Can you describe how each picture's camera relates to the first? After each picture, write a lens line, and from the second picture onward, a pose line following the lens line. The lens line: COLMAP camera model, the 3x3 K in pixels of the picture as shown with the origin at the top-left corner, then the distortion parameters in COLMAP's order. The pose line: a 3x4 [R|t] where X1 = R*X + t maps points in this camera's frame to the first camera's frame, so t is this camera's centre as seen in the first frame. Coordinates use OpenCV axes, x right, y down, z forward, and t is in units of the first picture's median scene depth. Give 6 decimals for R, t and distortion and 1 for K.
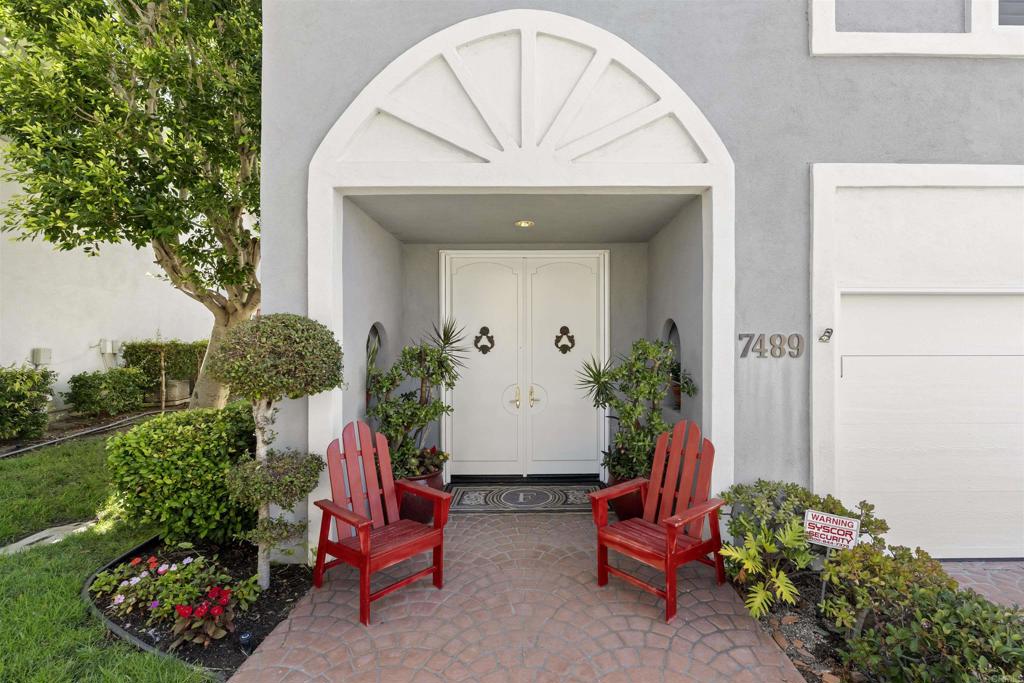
lens RADIAL K [[451.5, 0, 514.0], [0, 451.5, 341.7], [0, 0, 1]] dist [-0.005035, -0.000457]
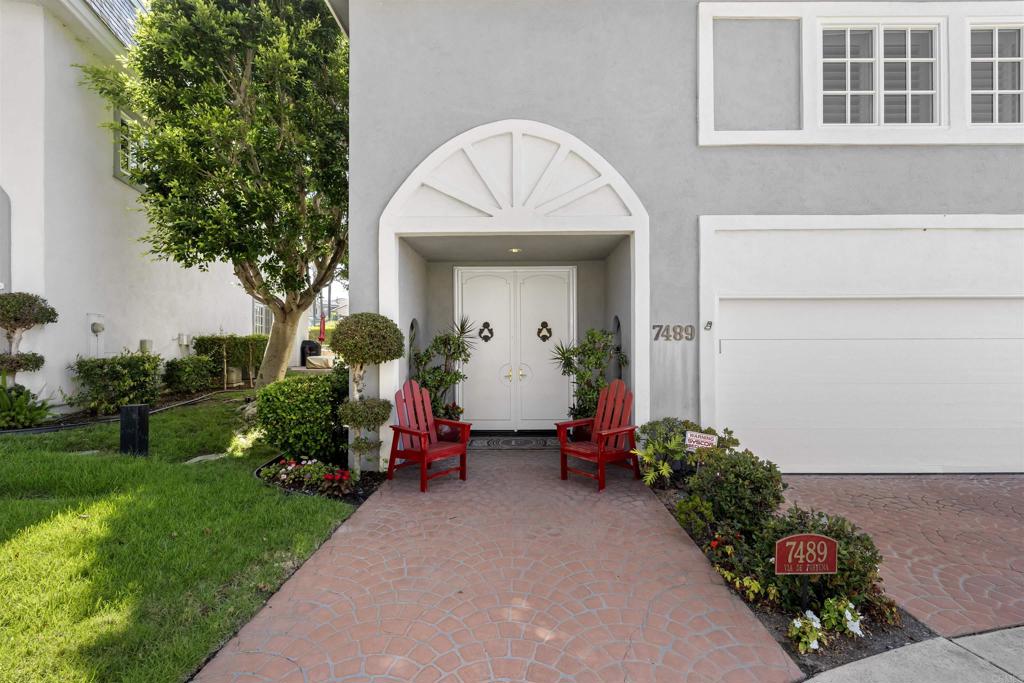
lens RADIAL K [[451.5, 0, 514.0], [0, 451.5, 341.7], [0, 0, 1]] dist [-0.005035, -0.000457]
pose [[0.999774, -0.003848, 0.020906, -0.013731], [0.003793, 0.999989, 0.002650, 0.033996], [-0.020916, -0.002570, 0.999778, -0.546676]]
